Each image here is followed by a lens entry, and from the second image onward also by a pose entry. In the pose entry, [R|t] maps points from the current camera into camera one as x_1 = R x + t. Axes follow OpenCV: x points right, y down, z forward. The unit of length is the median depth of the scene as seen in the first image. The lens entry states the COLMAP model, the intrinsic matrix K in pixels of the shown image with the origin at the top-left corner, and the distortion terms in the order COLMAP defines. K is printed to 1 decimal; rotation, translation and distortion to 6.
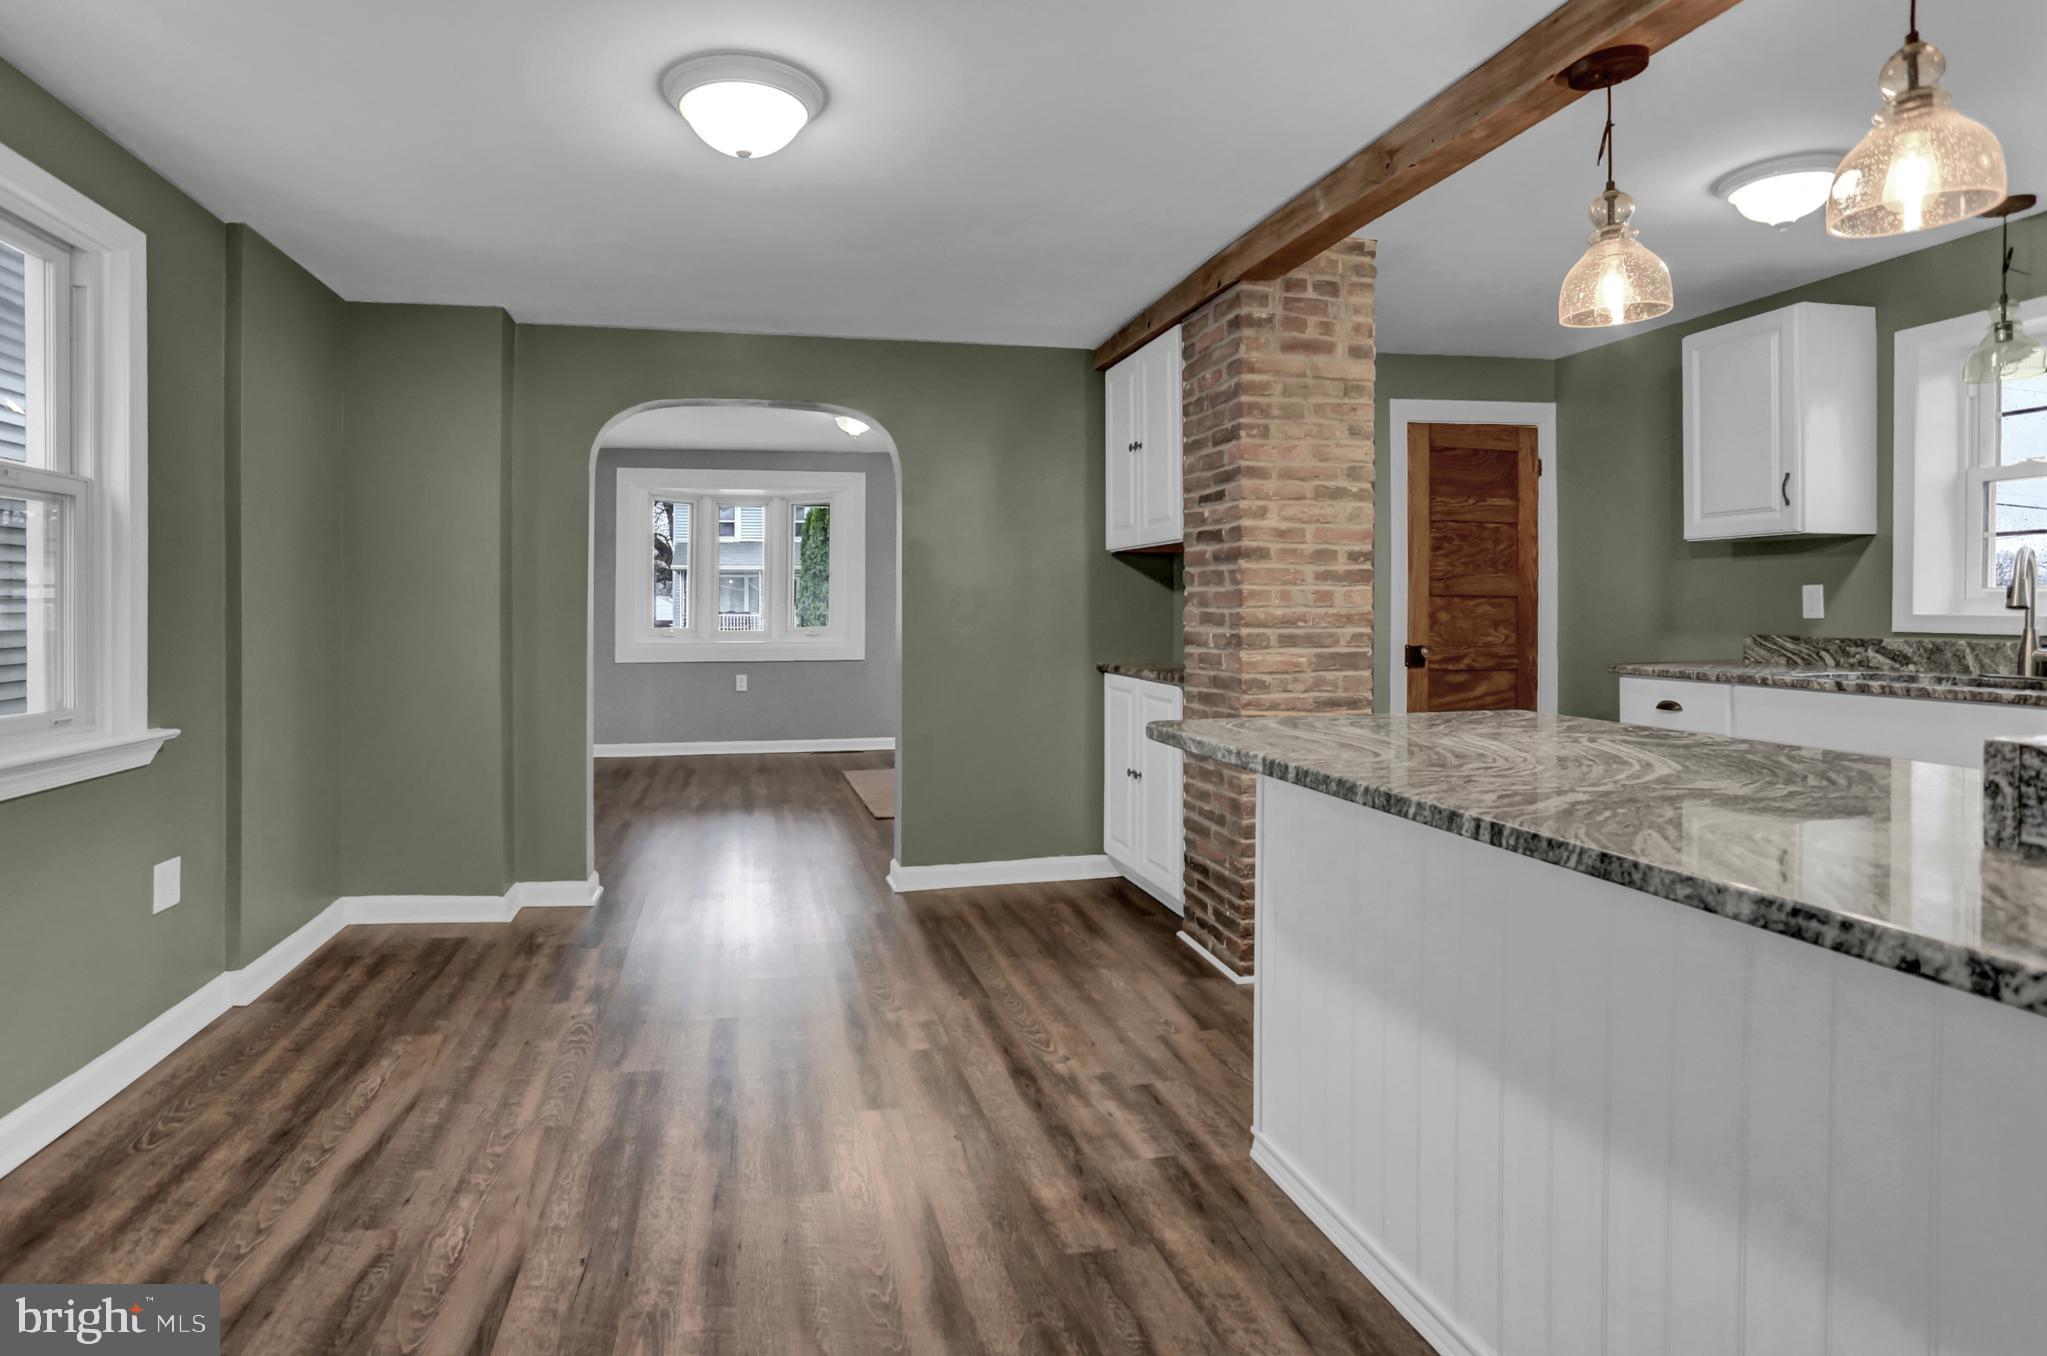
lens RADIAL K [[1100.4, 0, 988.4], [0, 1100.4, 602.0], [0, 0, 1]] dist [-0.080853, 0.033372]
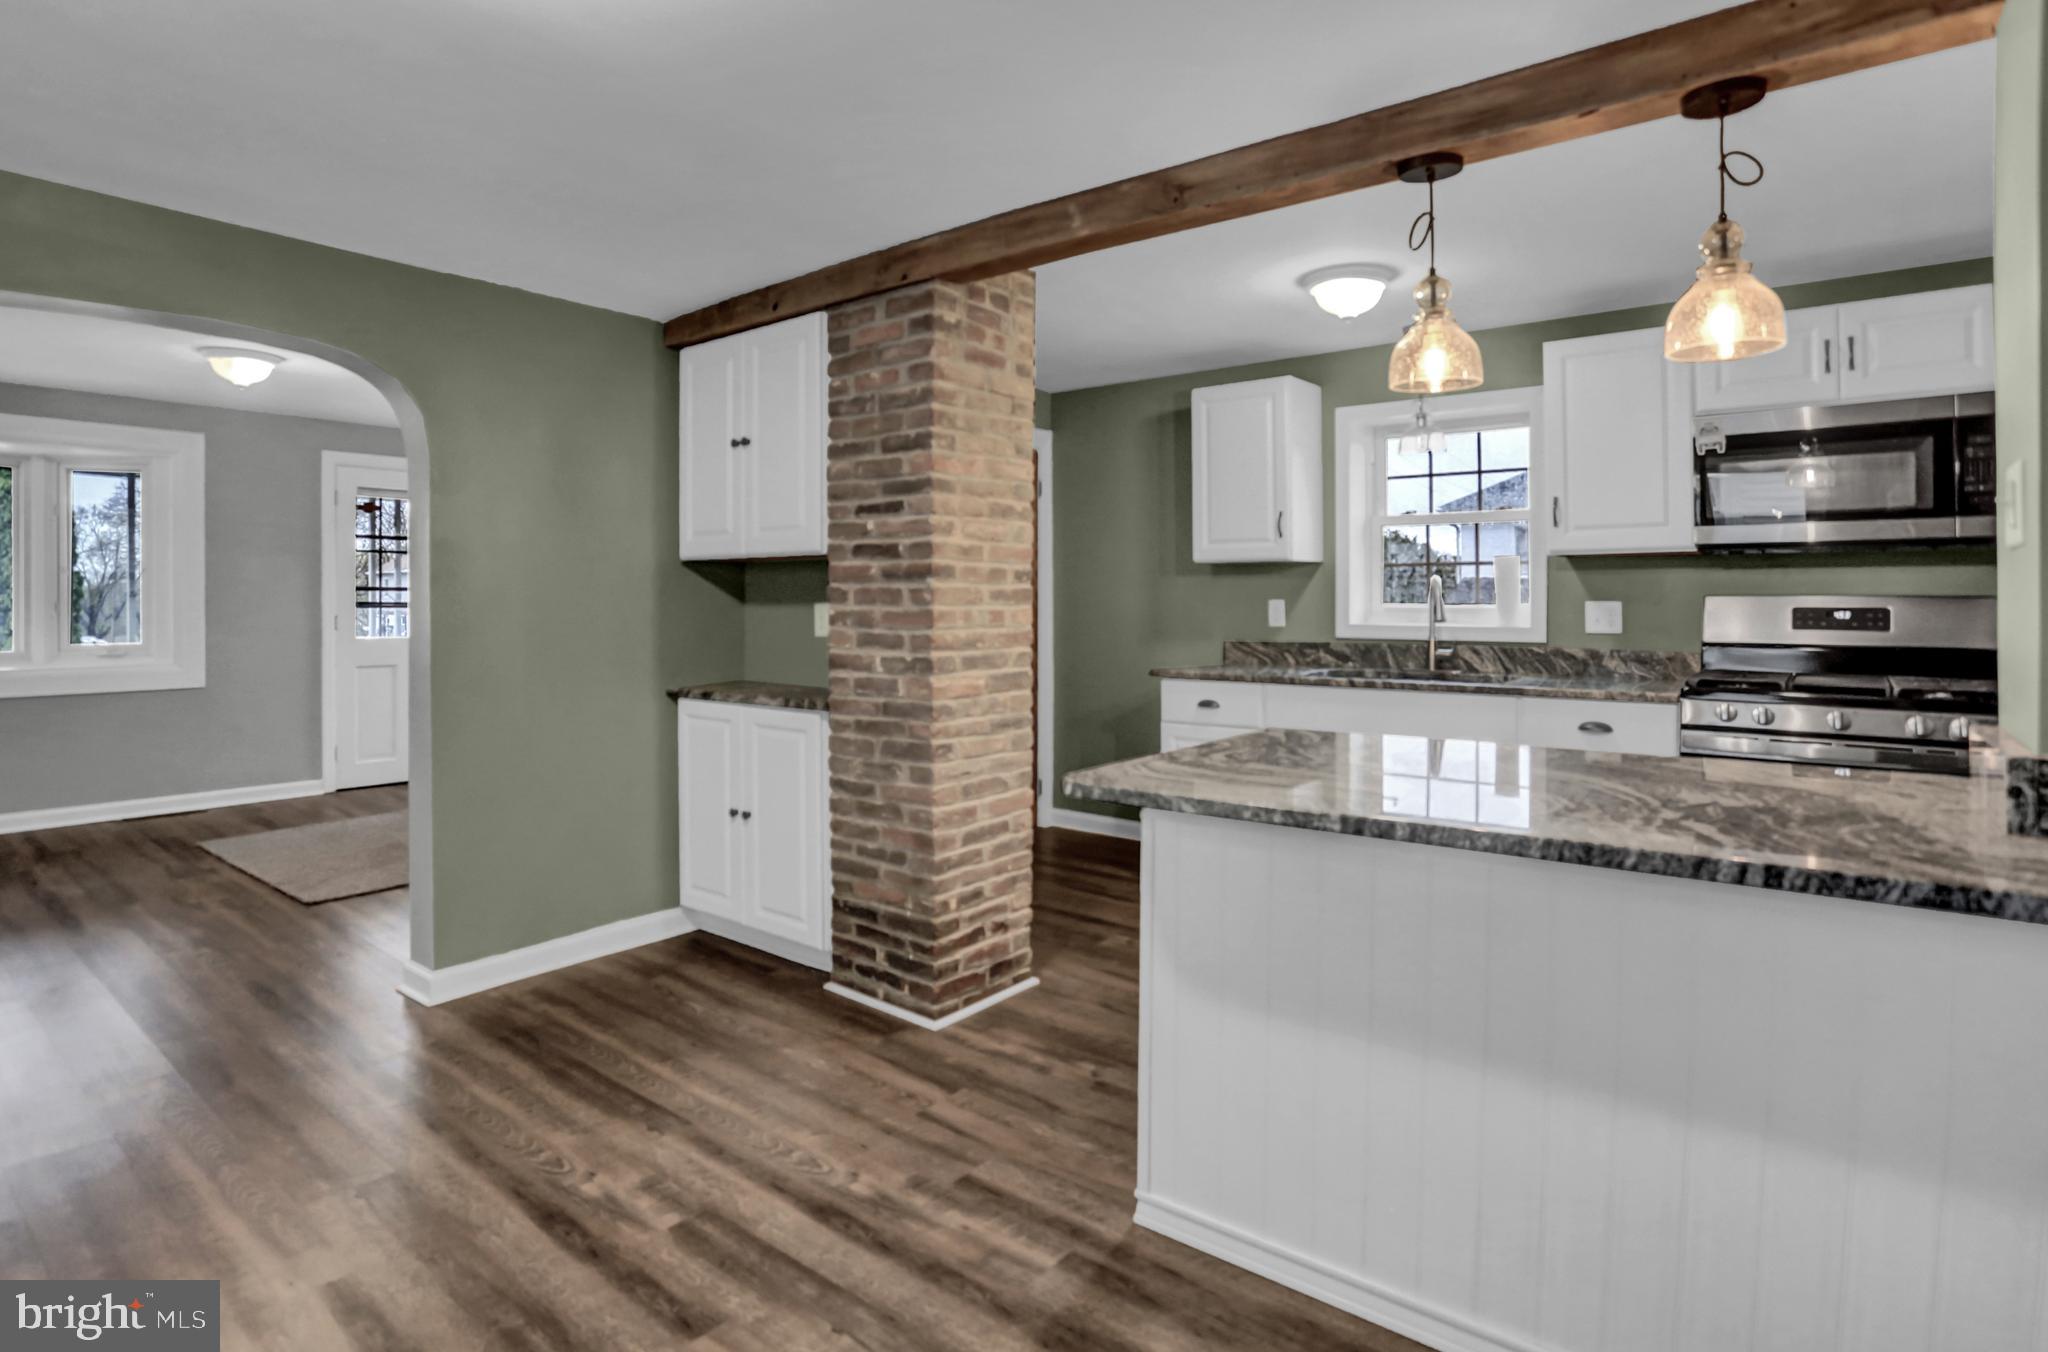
lens RADIAL K [[1064.7, 0, 1073.8], [0, 1064.7, 605.4], [0, 0, 1]] dist [-0.084514, 0.033919]
pose [[0.768339, -0.002938, 0.640037, -0.252345], [-0.002557, 0.999967, 0.007659, -0.022499], [-0.640039, -0.007521, 0.768306, 0.223582]]
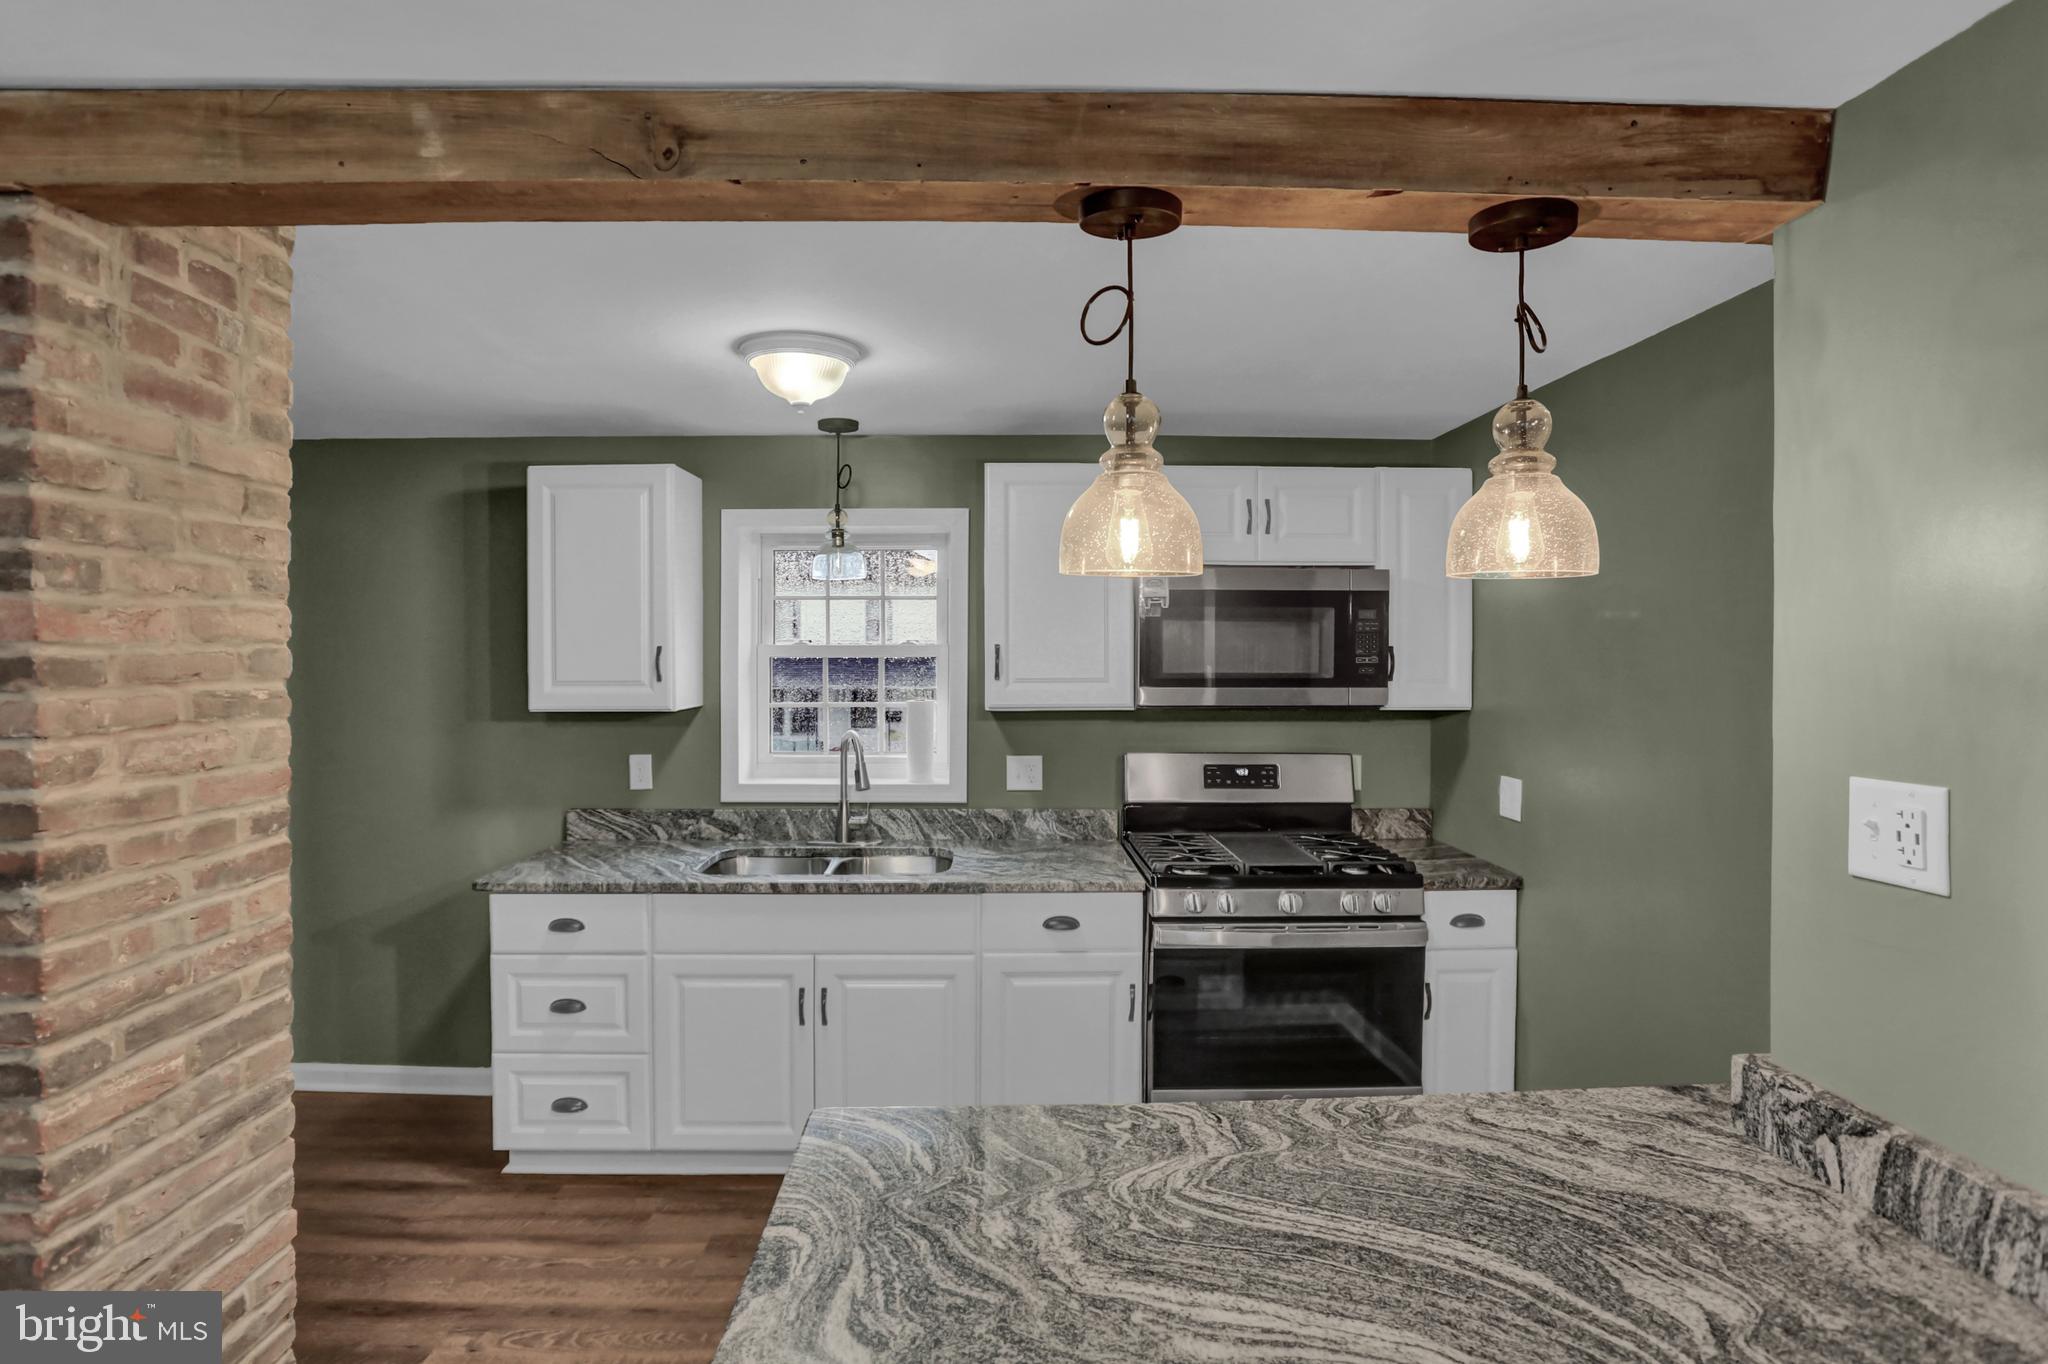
lens RADIAL K [[1020.5, 0, 1002.0], [0, 1020.5, 693.6], [0, 0, 1]] dist [-0.058243, 0.023635]
pose [[0.239116, -0.027804, 0.970593, -0.039006], [-0.017946, 0.999293, 0.033047, -0.127902], [-0.970825, -0.025320, 0.238448, 0.553820]]
